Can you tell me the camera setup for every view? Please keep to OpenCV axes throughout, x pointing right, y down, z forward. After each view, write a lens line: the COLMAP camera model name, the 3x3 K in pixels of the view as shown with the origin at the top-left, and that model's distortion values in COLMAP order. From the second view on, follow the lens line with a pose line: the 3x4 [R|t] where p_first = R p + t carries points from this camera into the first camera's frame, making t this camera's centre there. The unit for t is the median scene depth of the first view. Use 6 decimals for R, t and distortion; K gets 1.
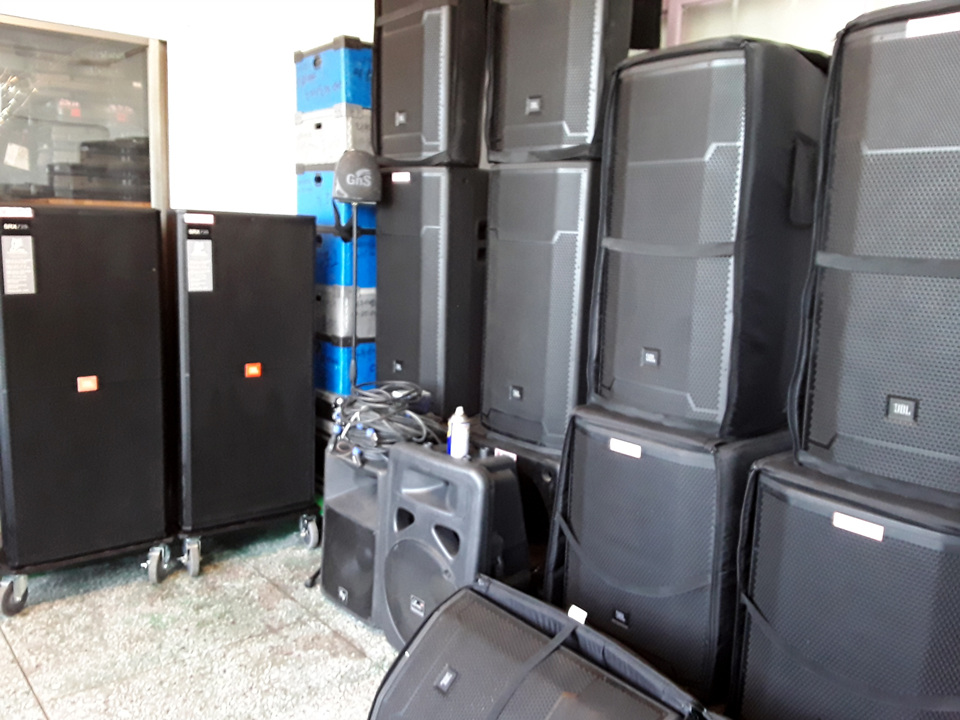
lens RADIAL K [[890.8, 0, 478.7], [0, 890.8, 377.0], [0, 0, 1]] dist [0.175776, -0.374567]
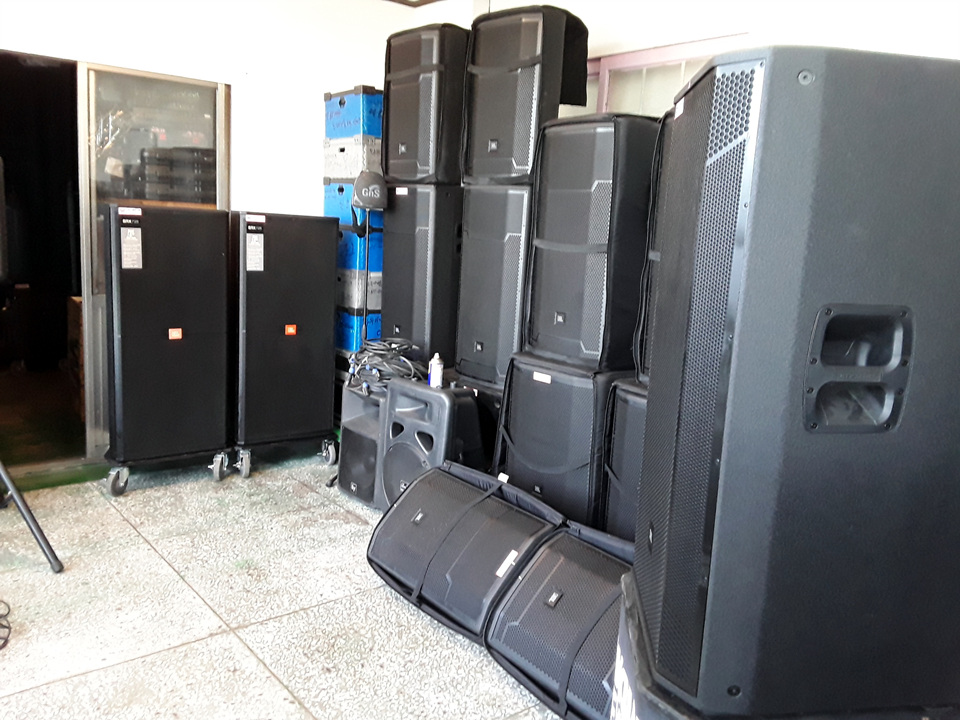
lens RADIAL K [[805.2, 0, 480.0], [0, 805.2, 360.0], [0, 0, 1]] dist [0.161247, -0.247183]
pose [[0.999768, 0.021424, 0.002288, 0.041700], [-0.021419, 0.999769, -0.001969, 0.041581], [-0.002330, 0.001919, 0.999995, -0.281175]]
